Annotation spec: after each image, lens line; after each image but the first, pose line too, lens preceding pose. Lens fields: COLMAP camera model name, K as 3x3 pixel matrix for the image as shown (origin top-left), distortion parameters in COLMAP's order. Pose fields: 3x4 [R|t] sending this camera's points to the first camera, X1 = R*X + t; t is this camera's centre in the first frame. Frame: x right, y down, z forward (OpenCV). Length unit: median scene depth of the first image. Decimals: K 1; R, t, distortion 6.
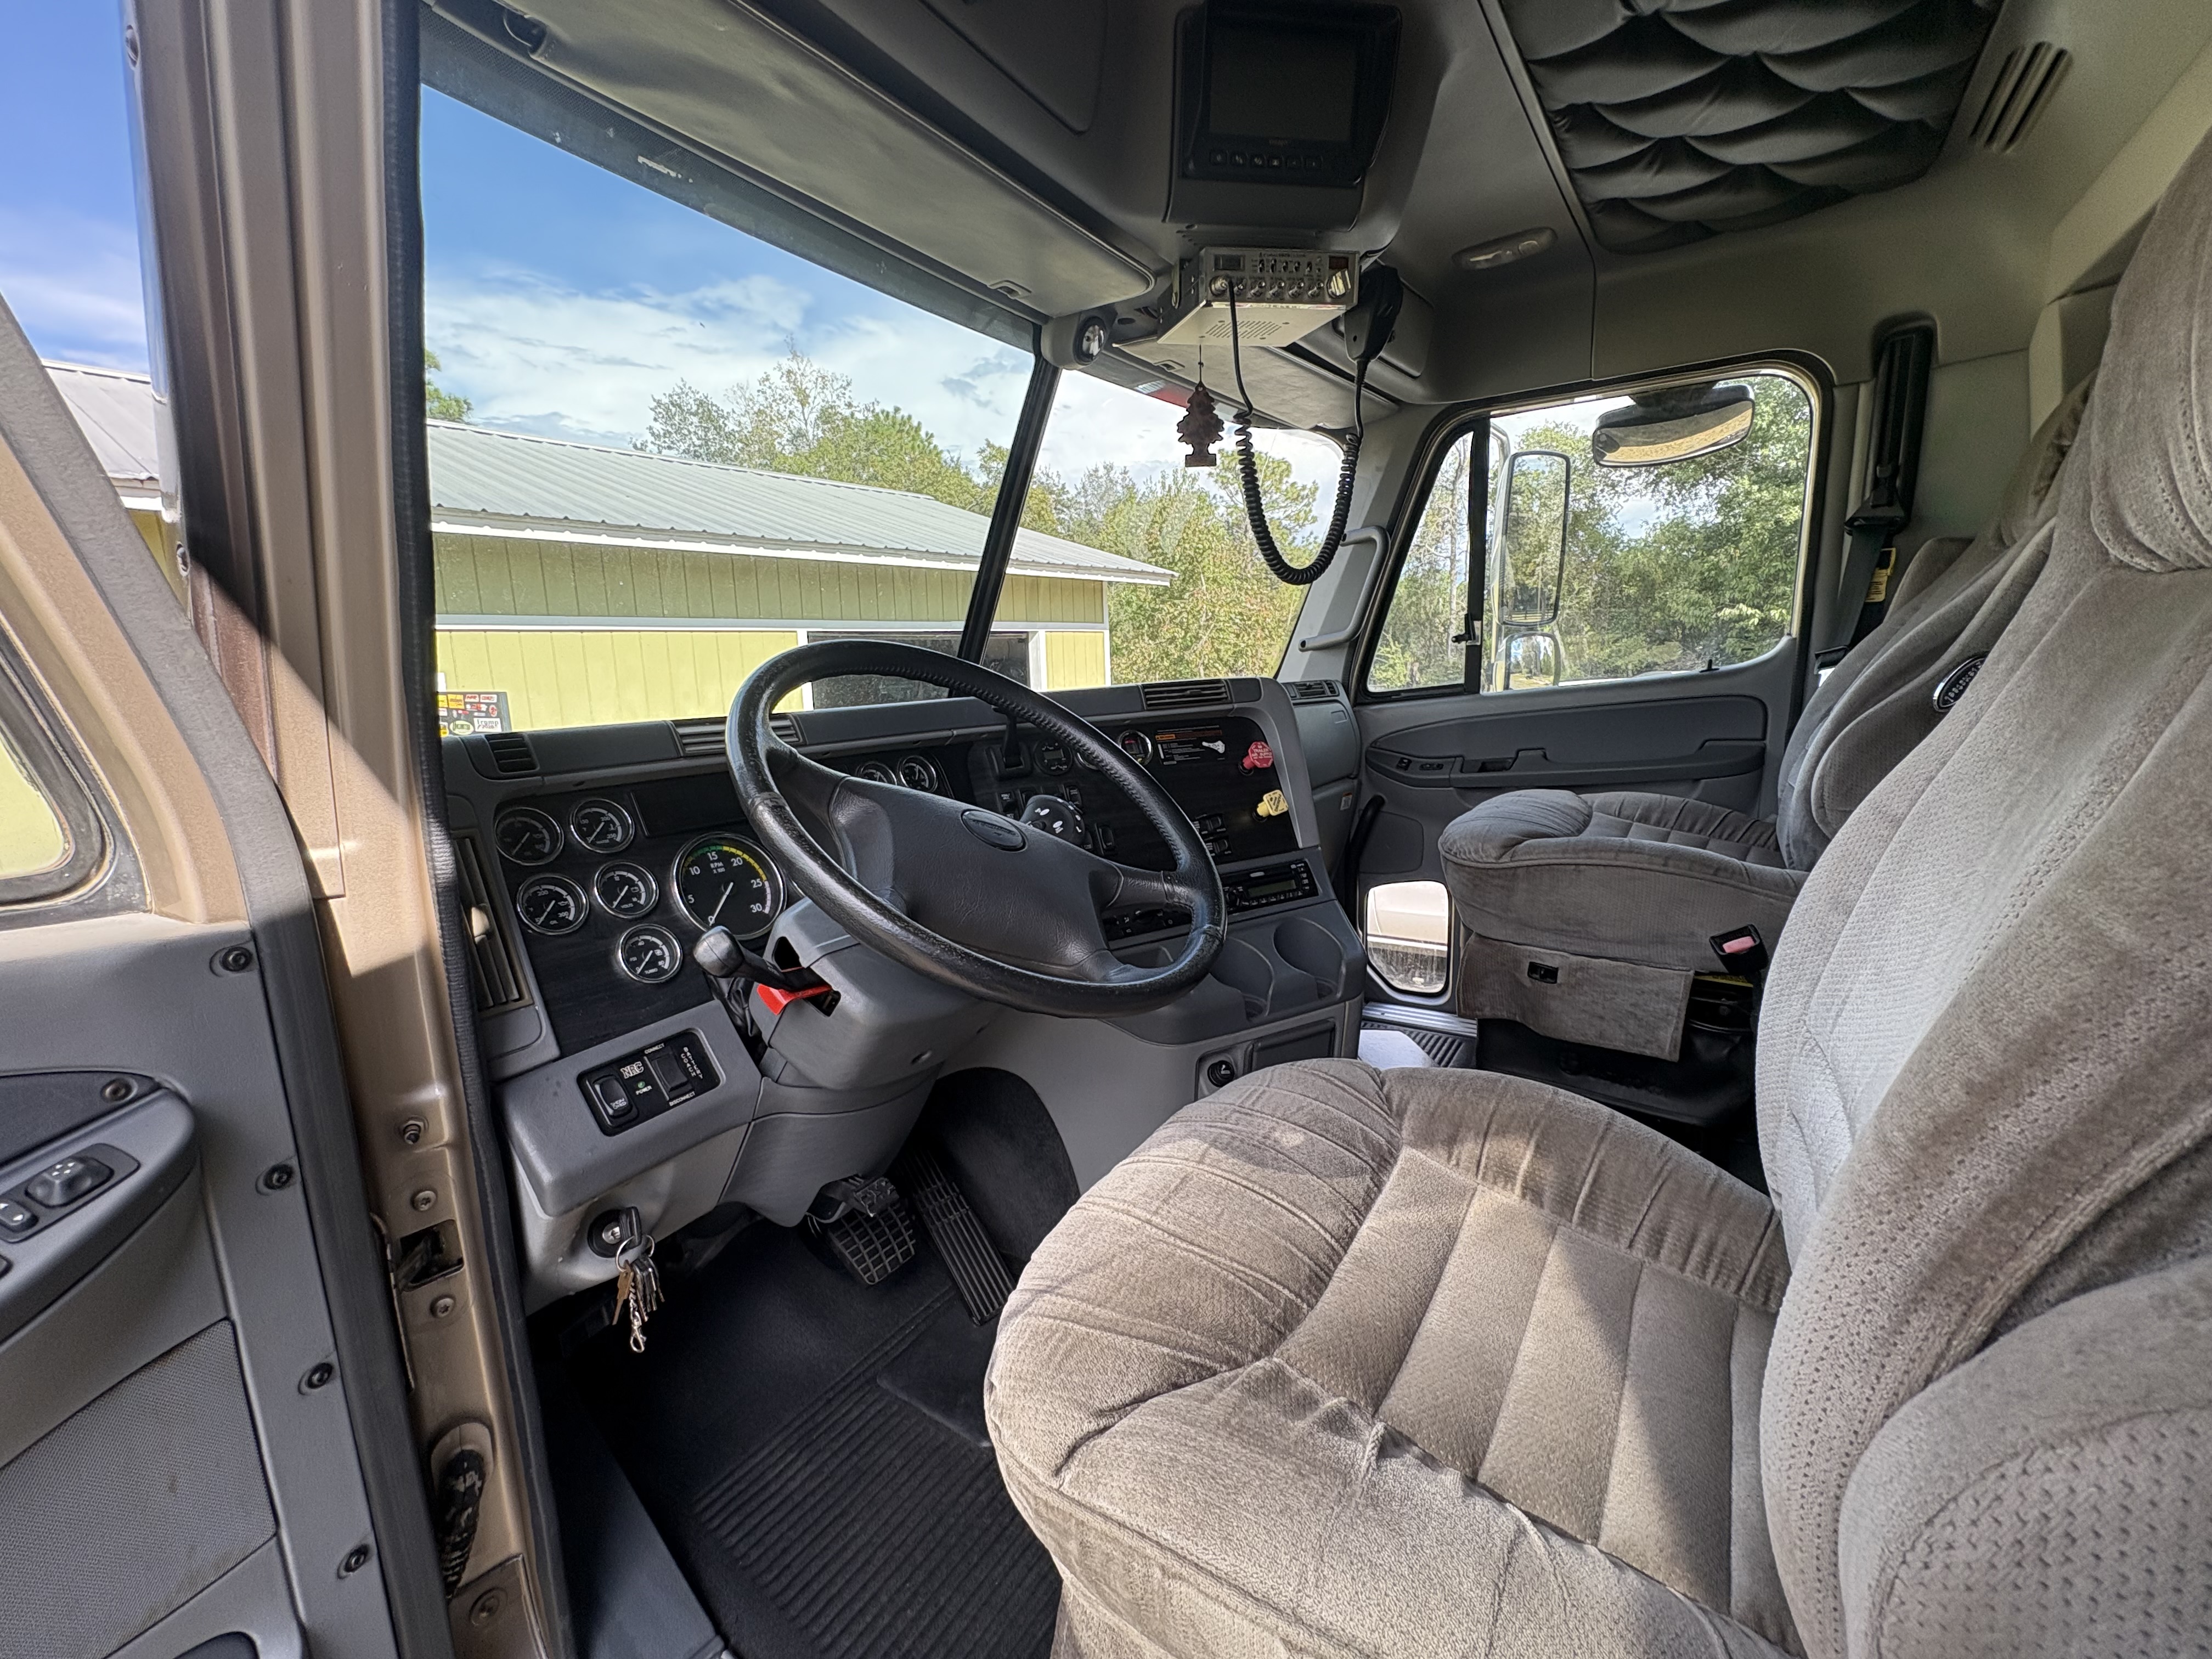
lens RADIAL K [[893.4, 0, 1103.0], [0, 893.4, 822.4], [0, 0, 1]] dist [0.001022, 0.000468]
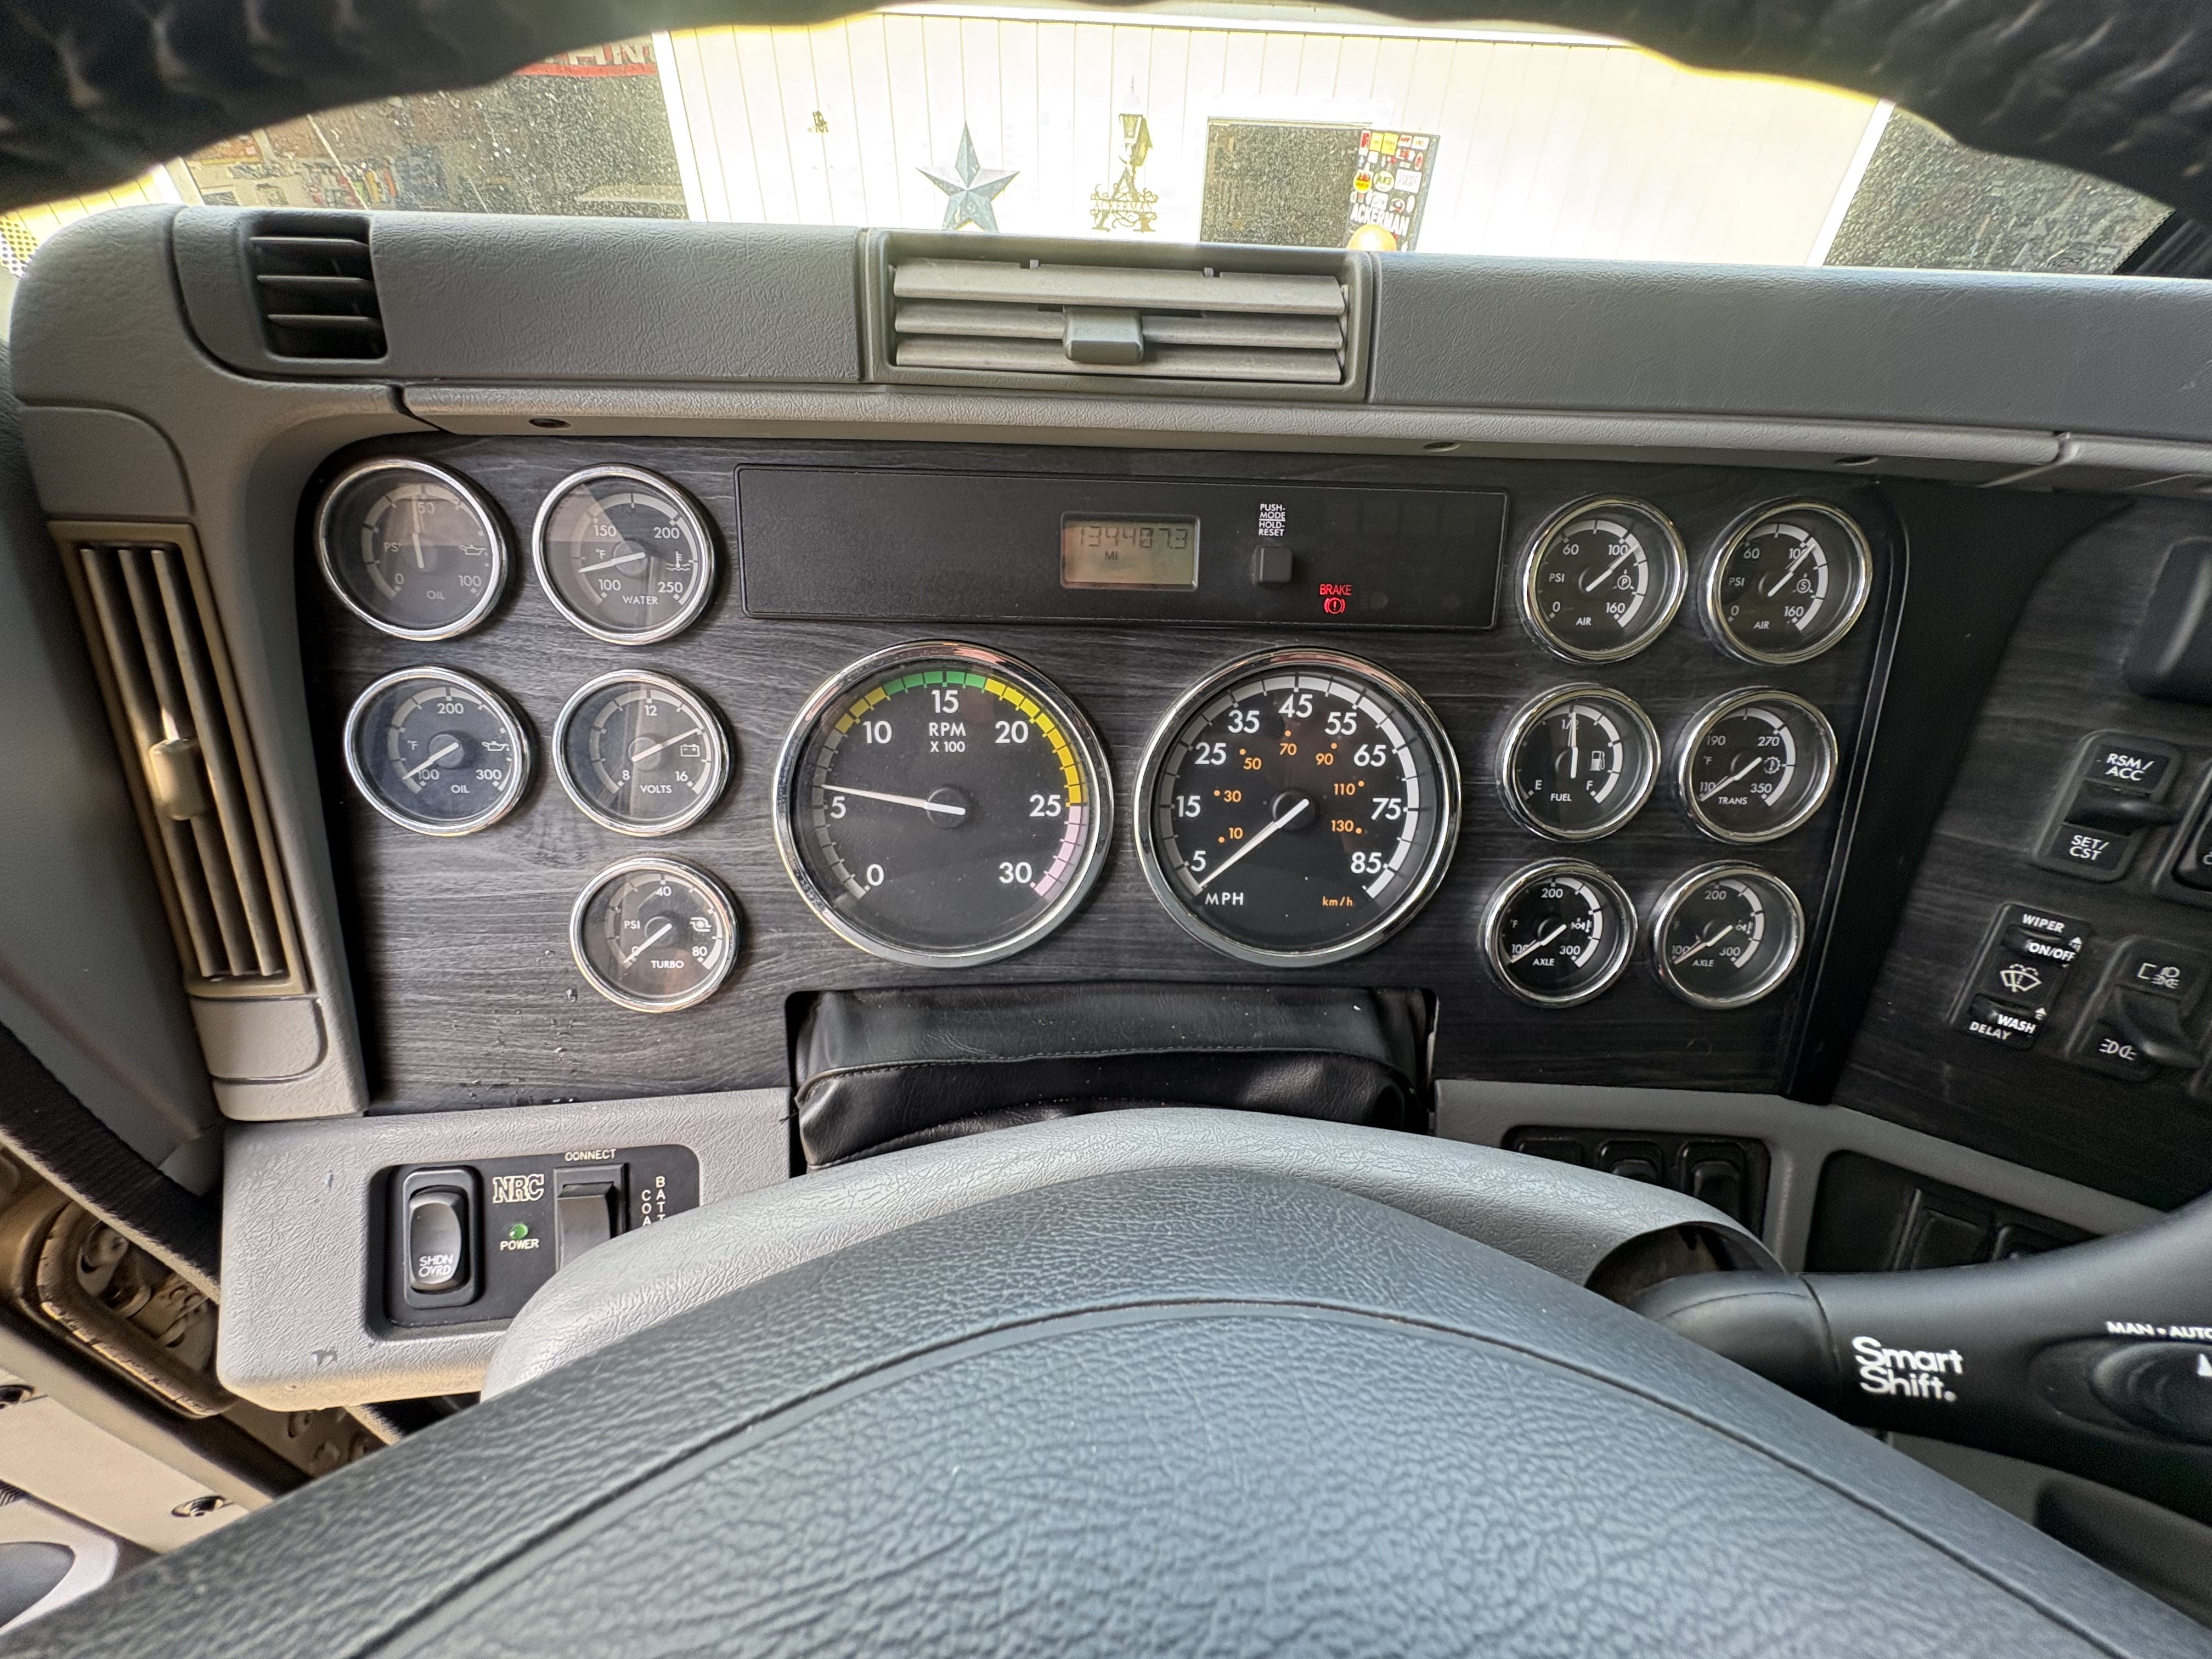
lens RADIAL K [[893.4, 0, 1103.0], [0, 893.4, 822.4], [0, 0, 1]] dist [0.001022, 0.000468]
pose [[0.602982, 0.540220, -0.587005, -0.164642], [-0.196502, 0.813728, 0.547022, -0.127238], [0.773175, -0.214497, 0.596818, 0.817743]]
